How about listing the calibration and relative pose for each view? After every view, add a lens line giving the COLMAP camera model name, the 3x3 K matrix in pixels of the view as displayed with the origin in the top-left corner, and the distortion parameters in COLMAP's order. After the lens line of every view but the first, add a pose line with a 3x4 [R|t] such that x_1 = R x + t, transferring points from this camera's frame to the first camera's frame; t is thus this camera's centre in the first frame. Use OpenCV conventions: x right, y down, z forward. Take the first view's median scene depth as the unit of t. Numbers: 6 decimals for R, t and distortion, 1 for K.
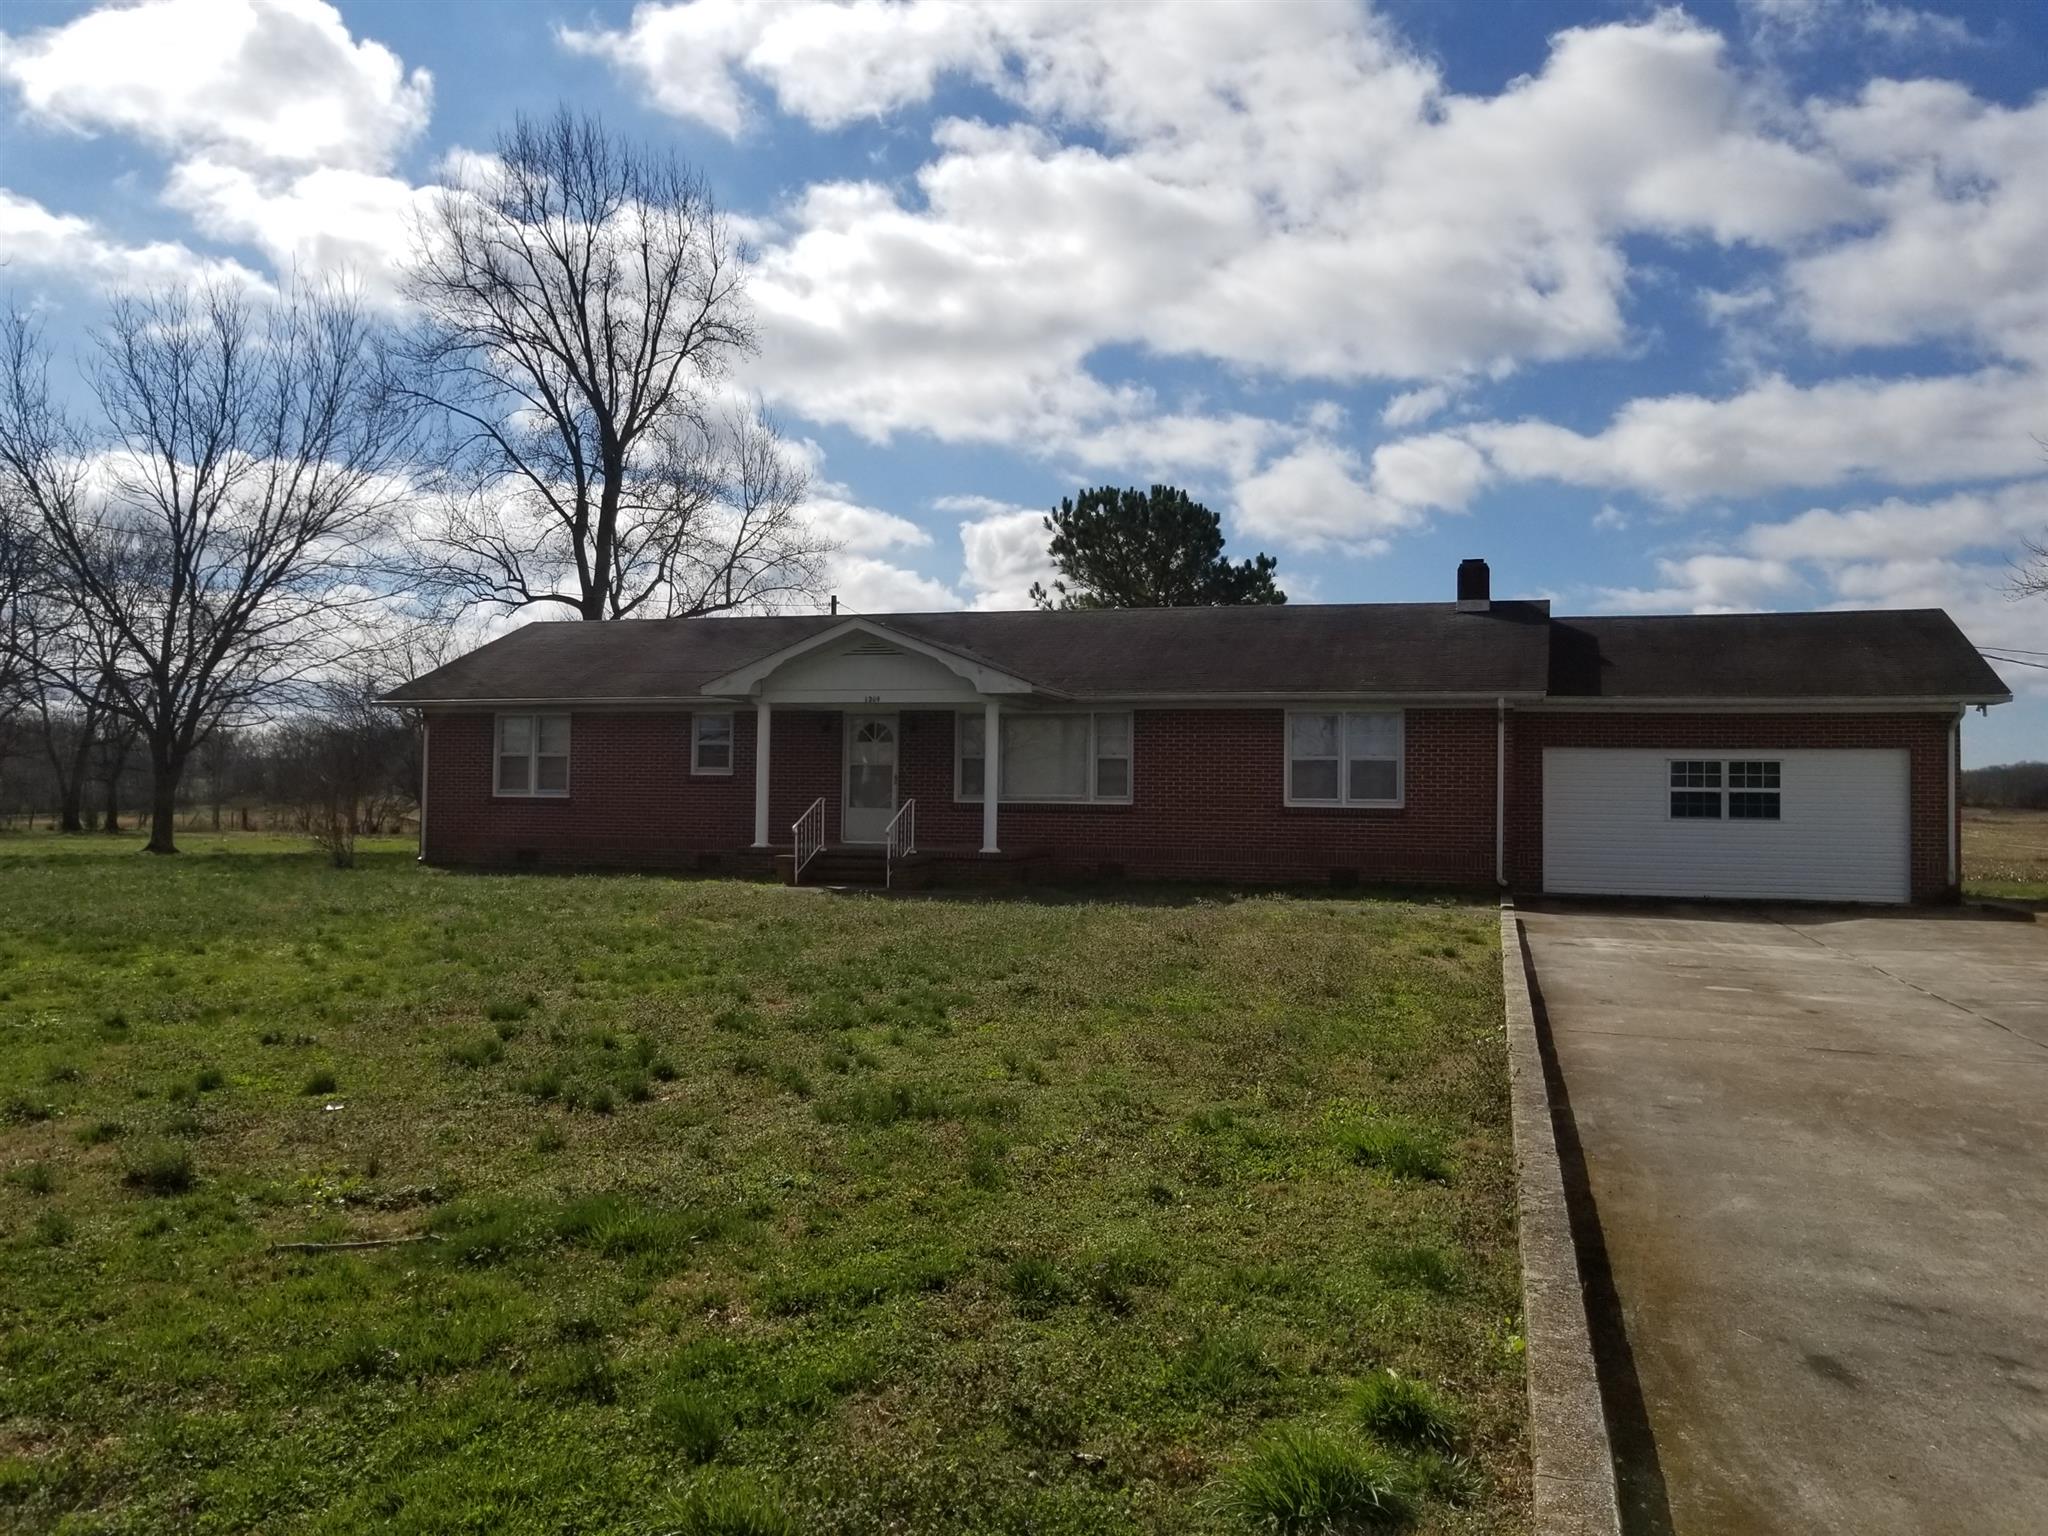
lens RADIAL K [[1717.1, 0, 1085.3], [0, 1717.1, 718.1], [0, 0, 1]] dist [-0.001503, -0.002373]
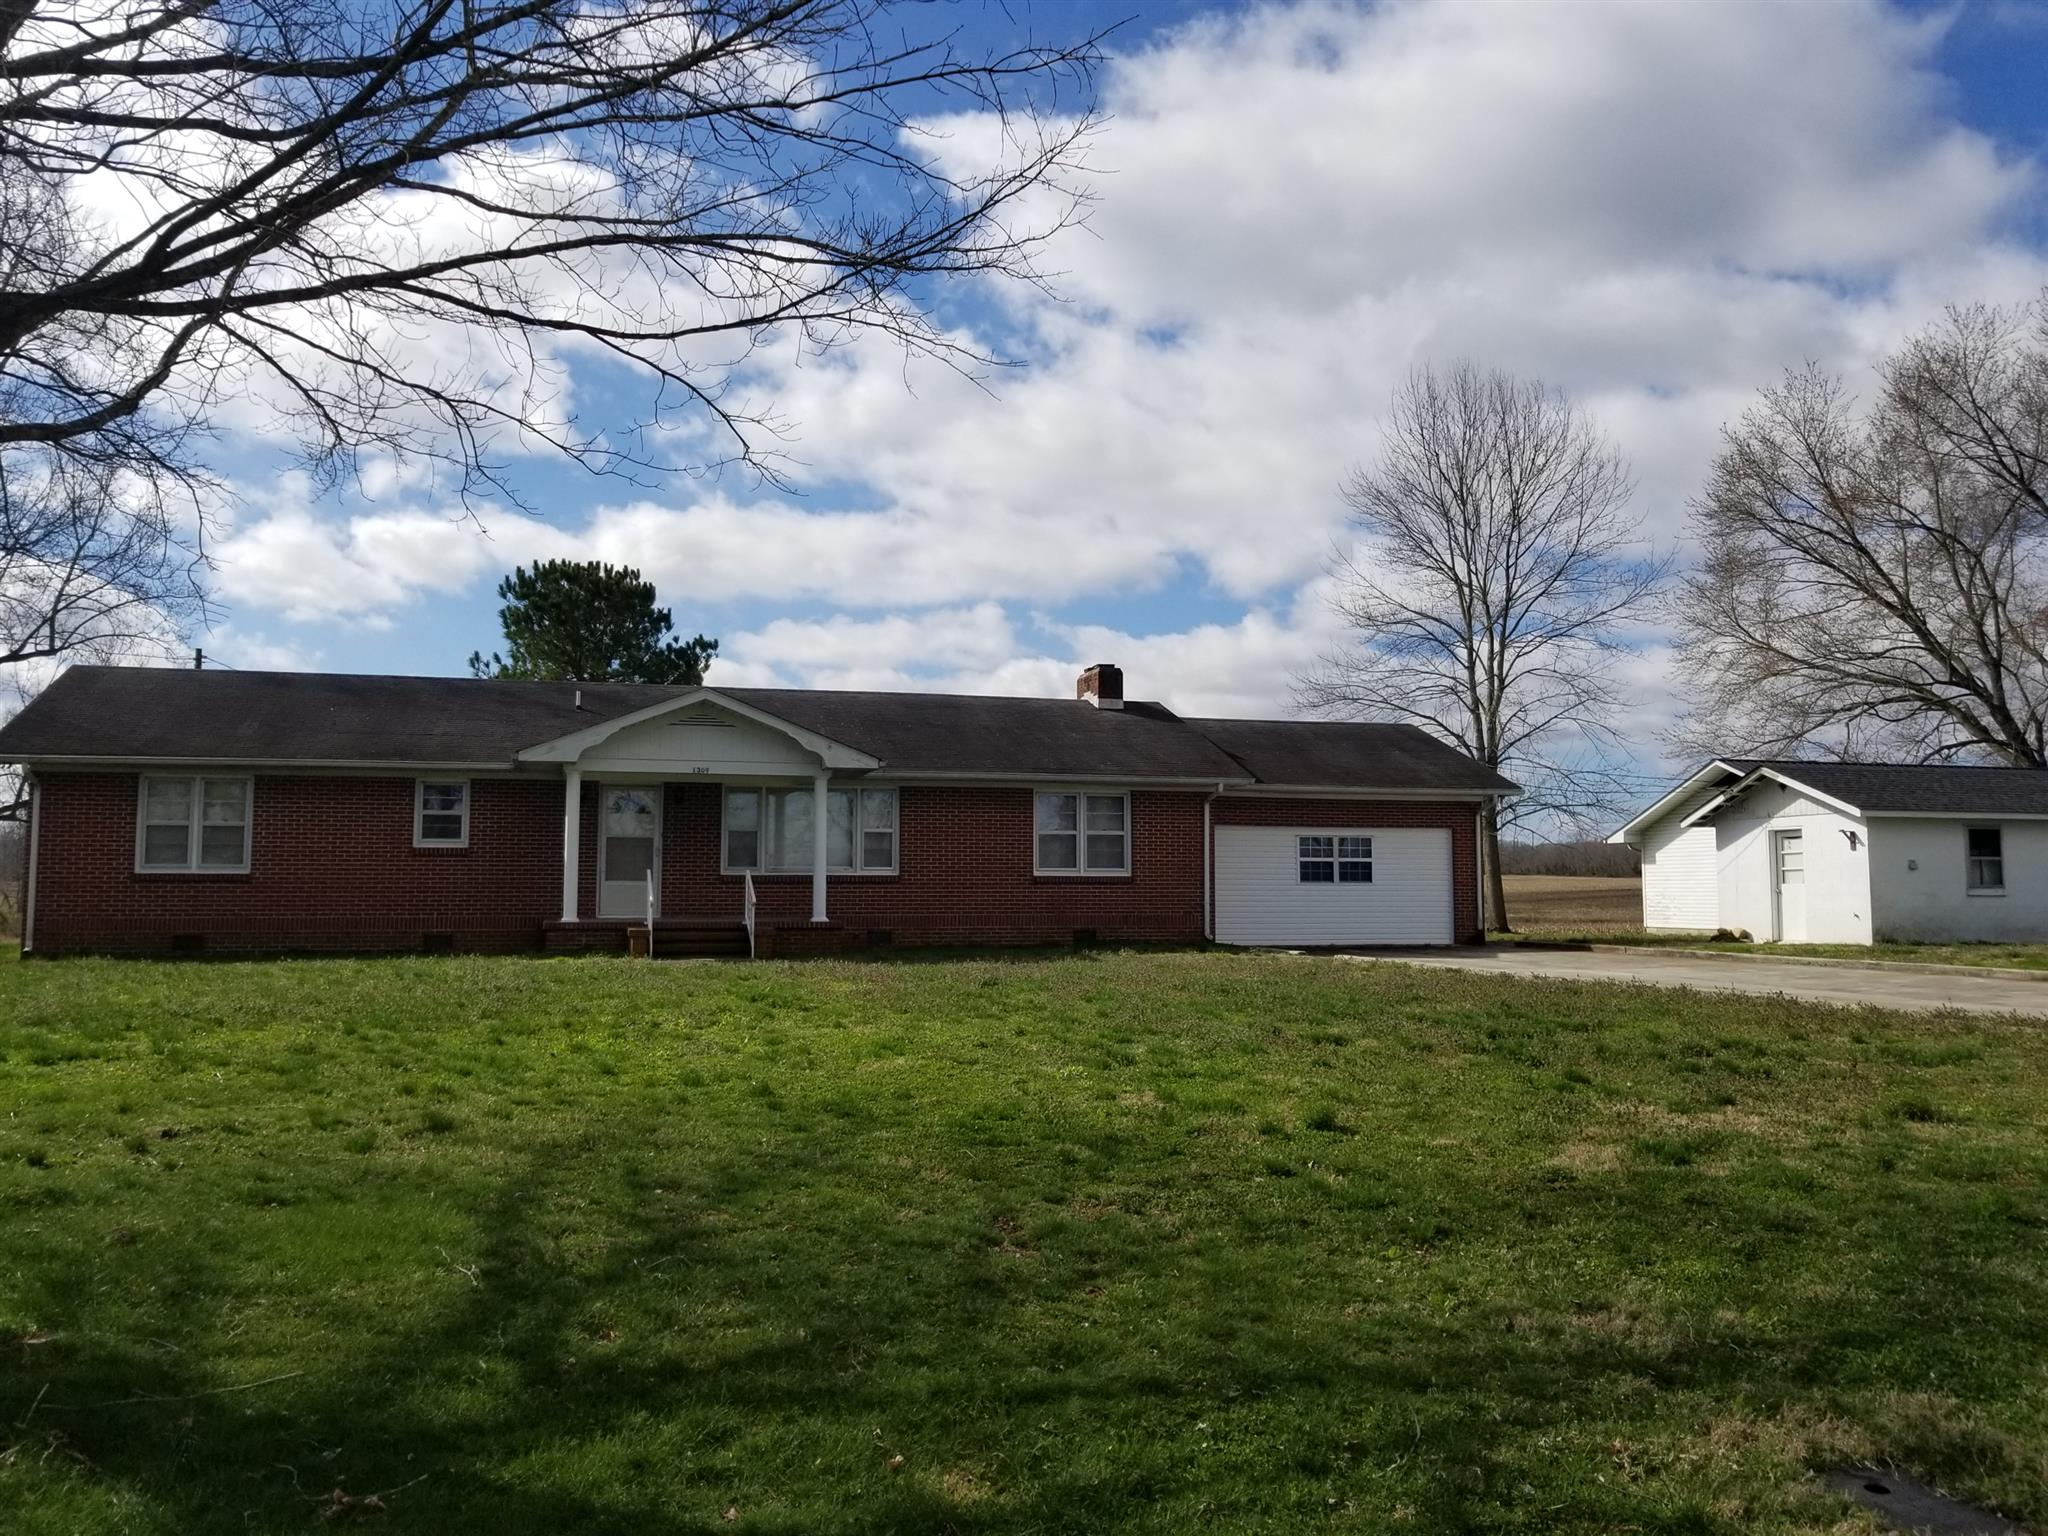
lens RADIAL K [[1624.8, 0, 1024.0], [0, 1624.8, 768.0], [0, 0, 1]] dist [-0.004011, 0.000305]
pose [[0.843207, 0.027708, 0.536874, -0.452355], [-0.017510, 0.999557, -0.024087, 0.006783], [-0.537303, 0.010909, 0.843318, 0.106978]]
